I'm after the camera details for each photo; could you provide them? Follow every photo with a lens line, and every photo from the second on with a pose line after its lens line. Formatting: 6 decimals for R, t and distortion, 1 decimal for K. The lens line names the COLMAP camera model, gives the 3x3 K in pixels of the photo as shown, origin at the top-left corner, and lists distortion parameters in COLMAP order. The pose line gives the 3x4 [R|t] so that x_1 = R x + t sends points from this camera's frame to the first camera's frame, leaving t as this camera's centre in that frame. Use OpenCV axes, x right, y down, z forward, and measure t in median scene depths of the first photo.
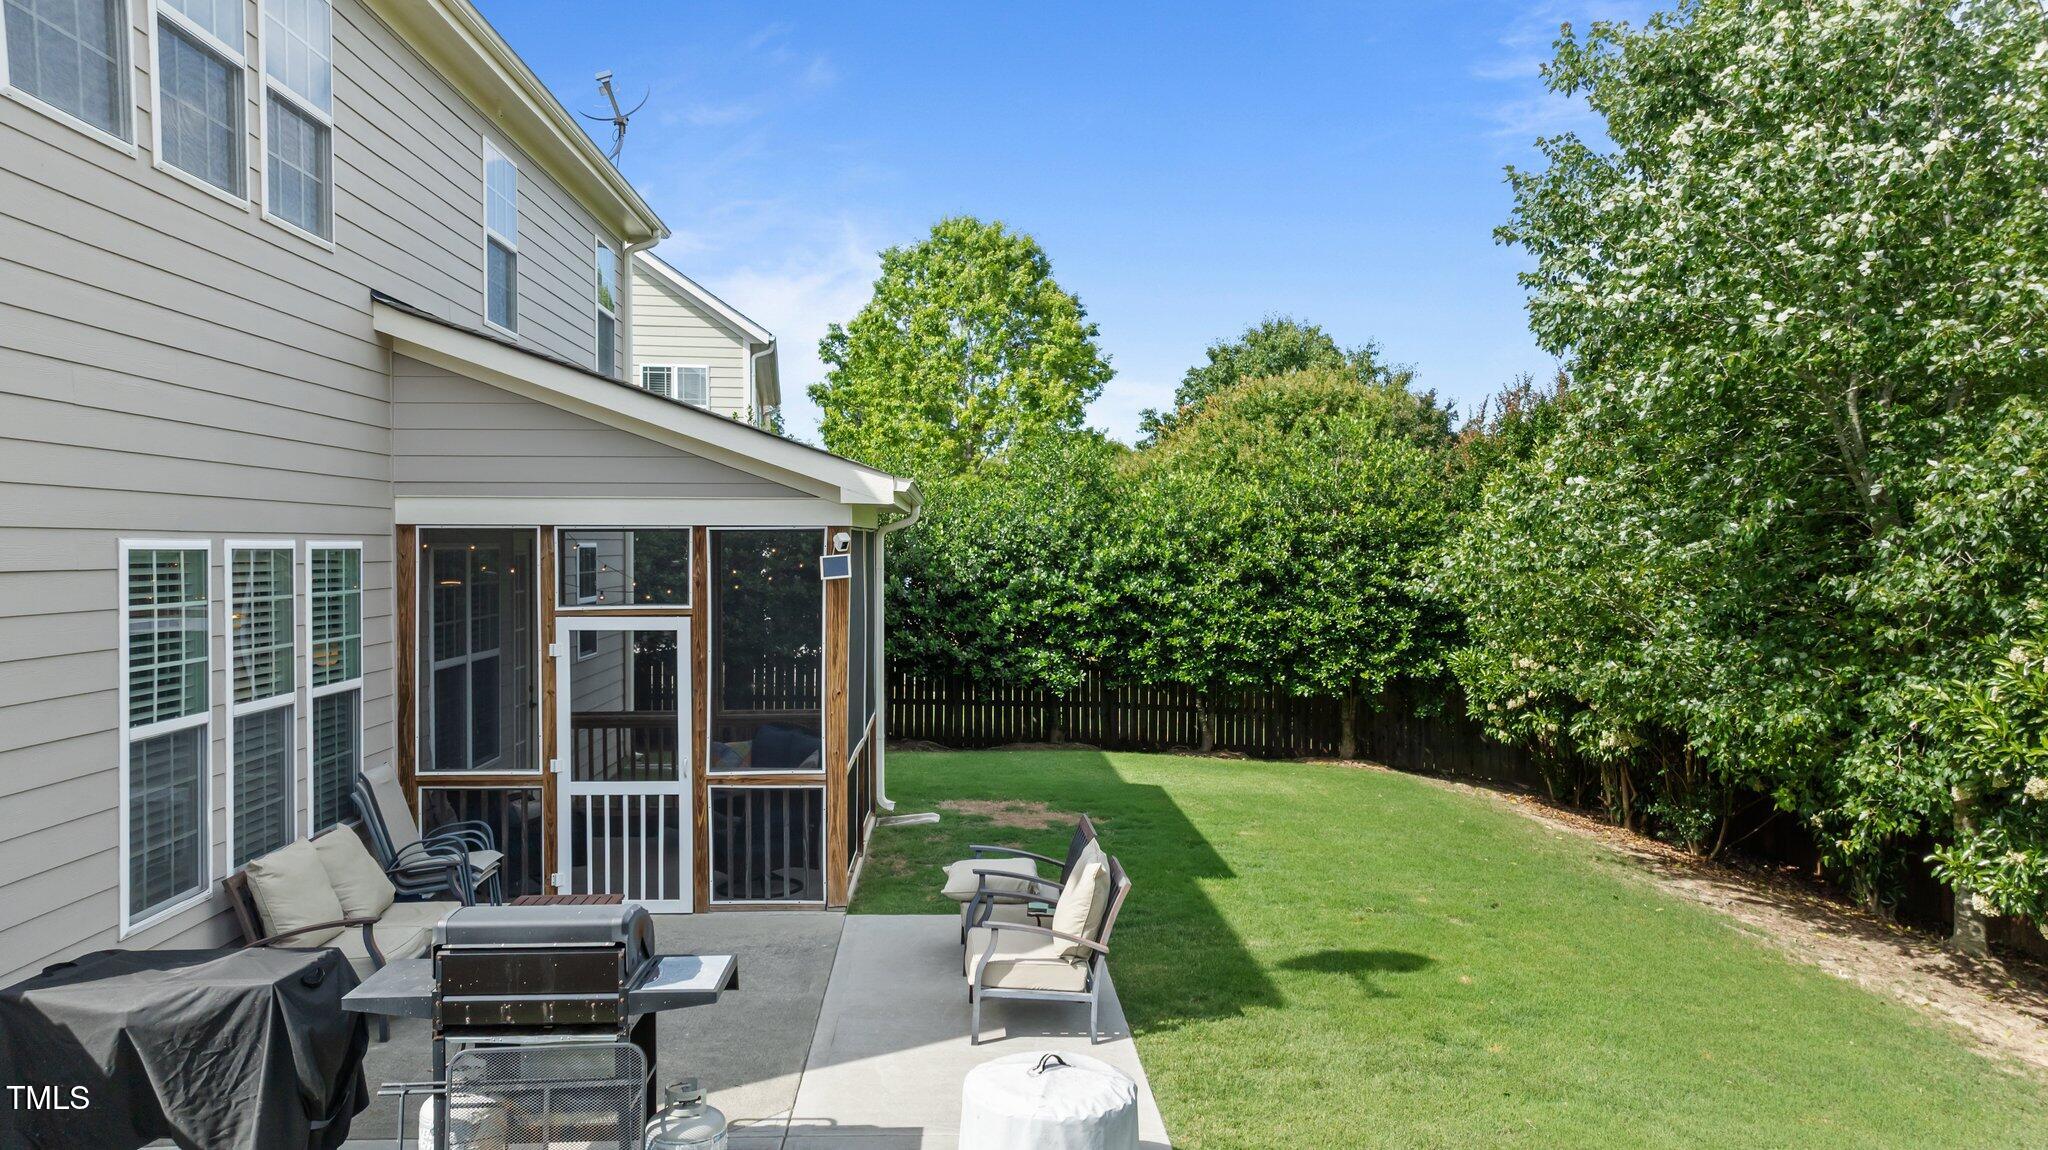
lens RADIAL K [[1446.6, 0, 1032.1], [0, 1446.6, 561.8], [0, 0, 1]] dist [0.051679, 0.002559]
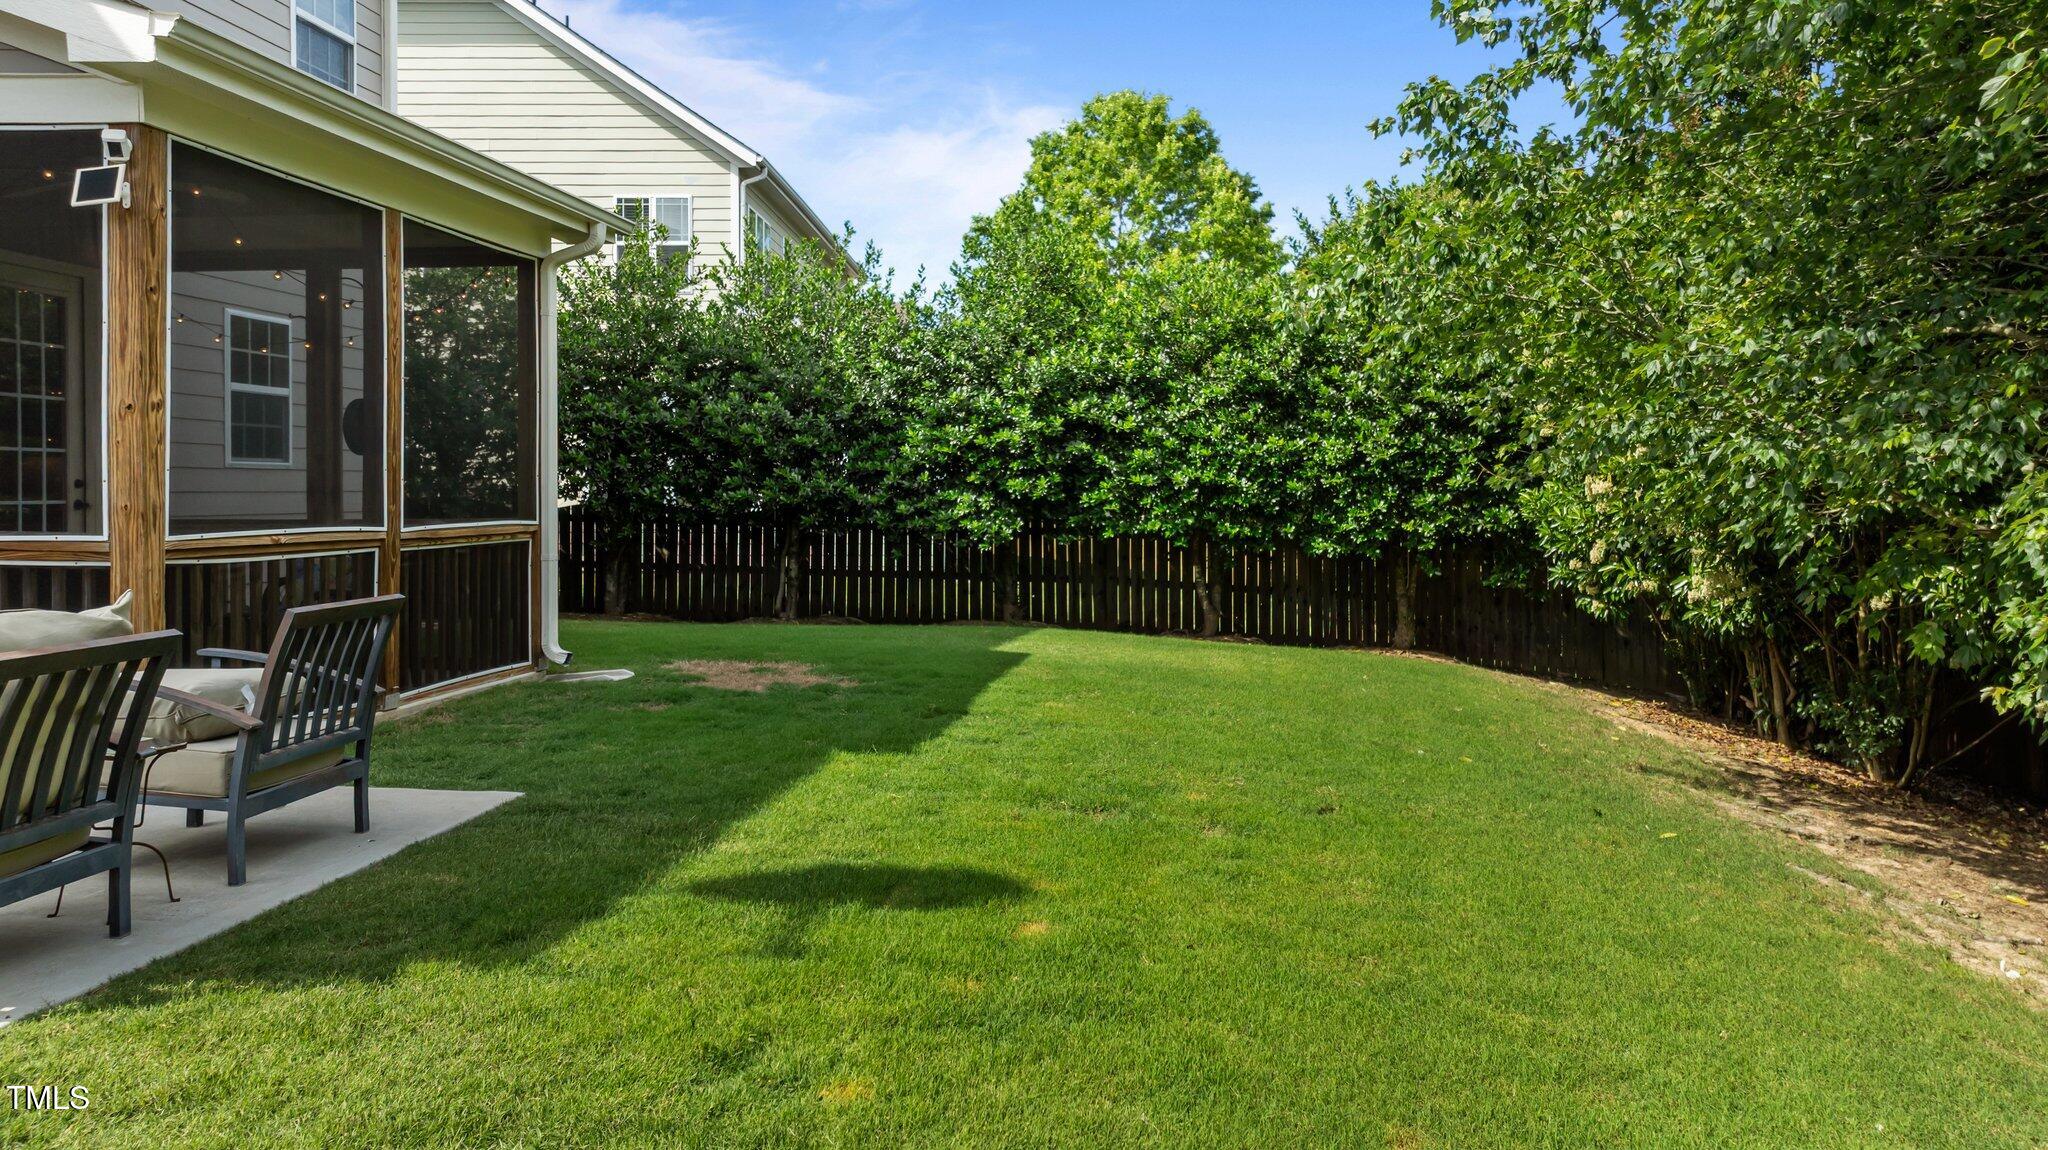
lens RADIAL K [[1458.9, 0, 1019.0], [0, 1458.9, 503.2], [0, 0, 1]] dist [0.031213, 0.013155]
pose [[0.981269, -0.001888, -0.192634, 0.182776], [0.000632, 0.999978, -0.006585, 0.072067], [0.192642, 0.006340, 0.981249, 0.253917]]
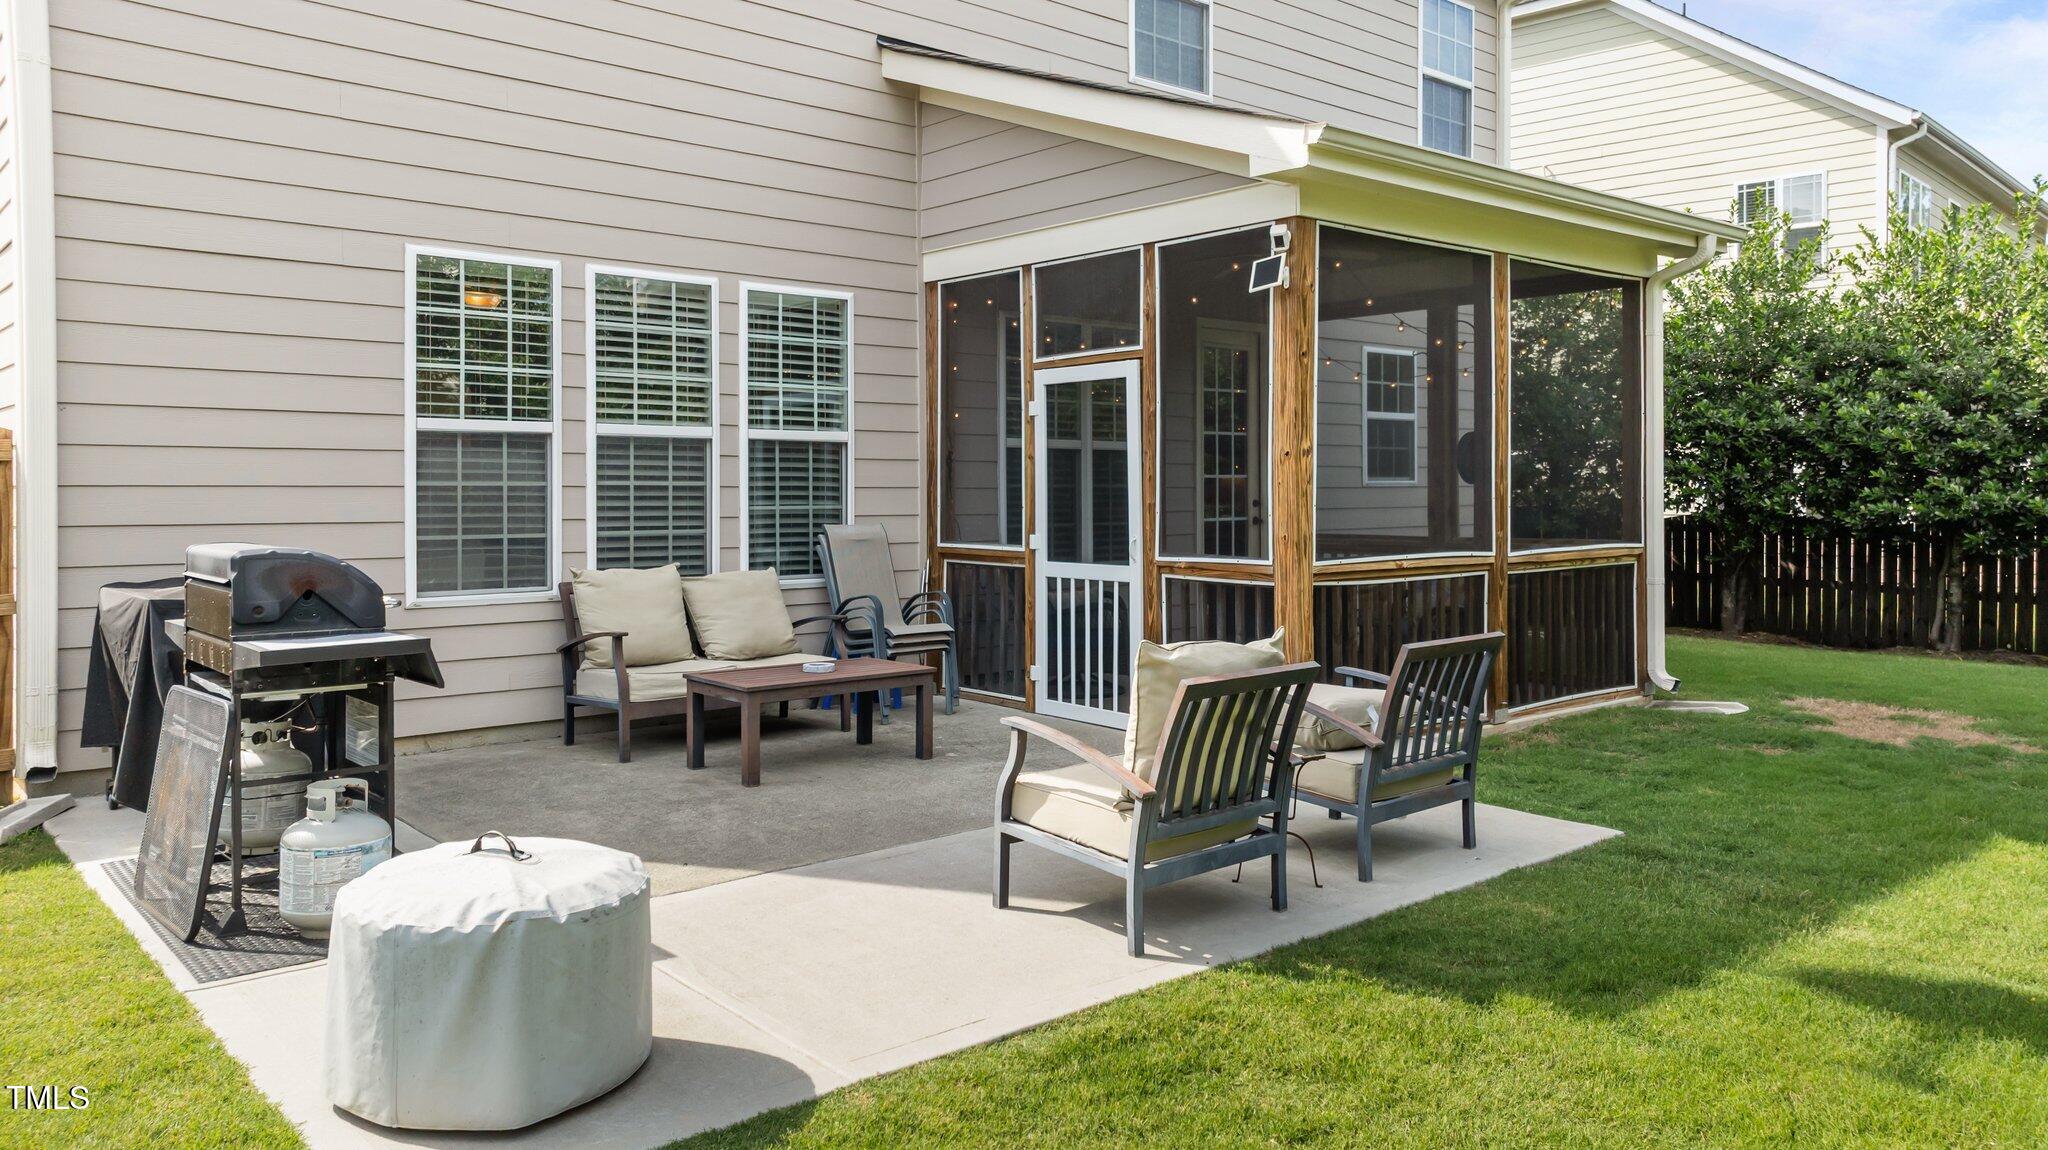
lens RADIAL K [[1463.4, 0, 1036.9], [0, 1463.4, 481.9], [0, 0, 1]] dist [0.009125, 0.035605]
pose [[0.613176, -0.007576, -0.789910, 0.191182], [-0.005263, 0.999893, -0.013676, 0.061773], [0.789929, 0.012543, 0.613070, 0.247682]]
